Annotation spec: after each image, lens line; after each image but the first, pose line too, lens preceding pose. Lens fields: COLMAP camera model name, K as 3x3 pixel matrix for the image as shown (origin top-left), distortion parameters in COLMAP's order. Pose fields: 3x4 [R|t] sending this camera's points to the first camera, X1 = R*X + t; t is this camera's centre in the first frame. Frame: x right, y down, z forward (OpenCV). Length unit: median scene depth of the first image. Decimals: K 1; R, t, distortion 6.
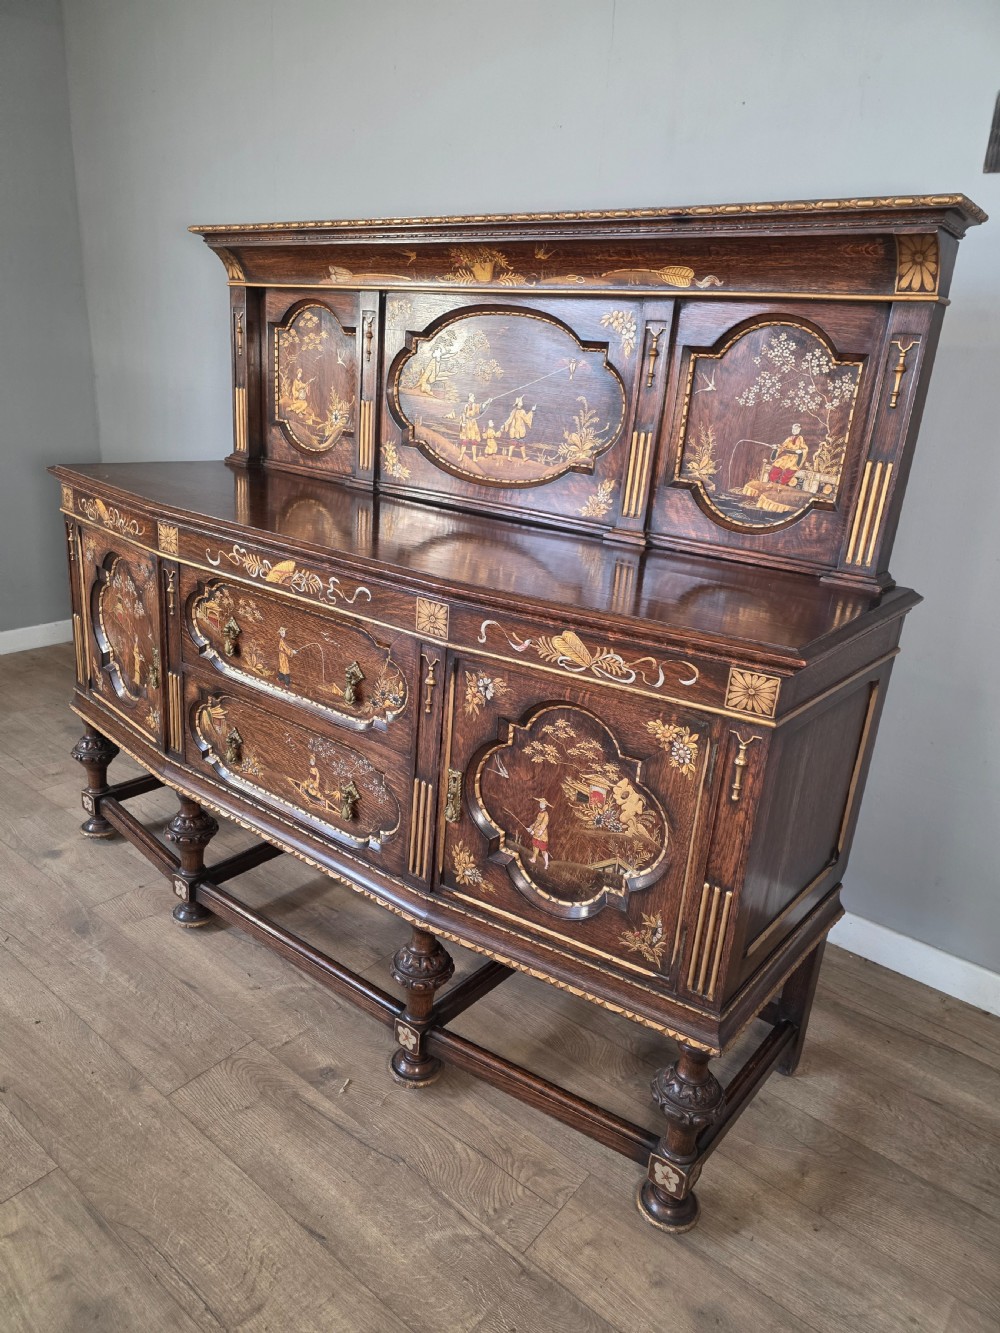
lens RADIAL K [[895.3, 0, 496.1], [0, 895.3, 671.9], [0, 0, 1]] dist [0.076800, -0.081965]
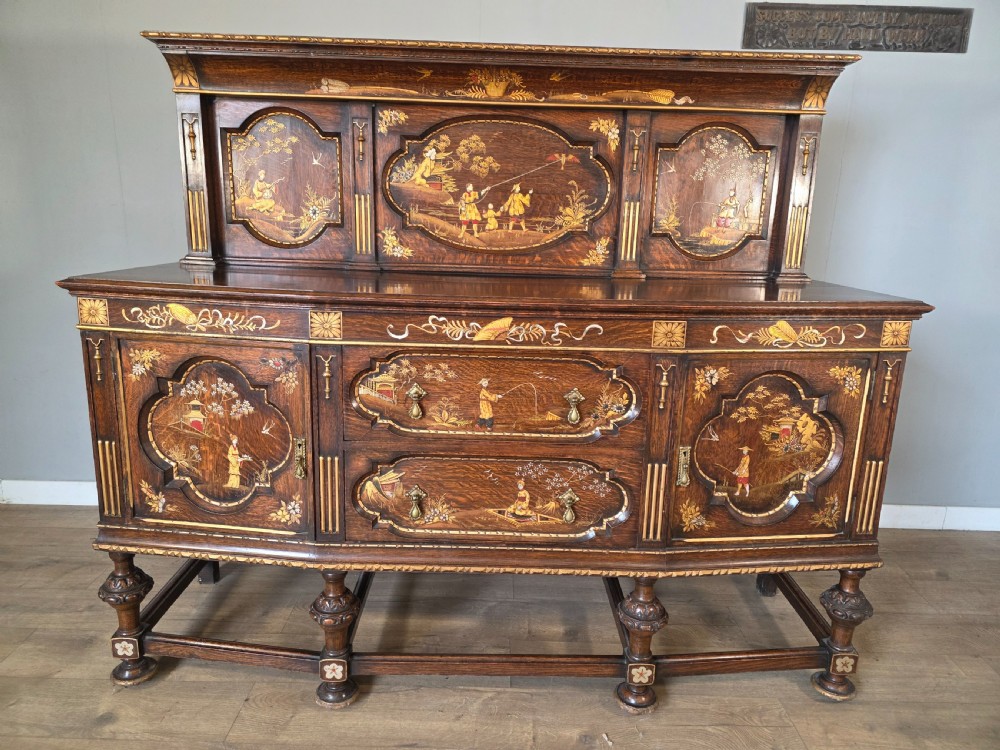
lens RADIAL K [[671.7, 0, 498.9], [0, 671.7, 371.3], [0, 0, 1]] dist [0.076800, -0.081965]
pose [[0.779106, -0.190582, 0.597221, -0.733741], [0.229225, 0.973305, 0.011560, -0.064237], [-0.583481, 0.127892, 0.801994, 0.296239]]
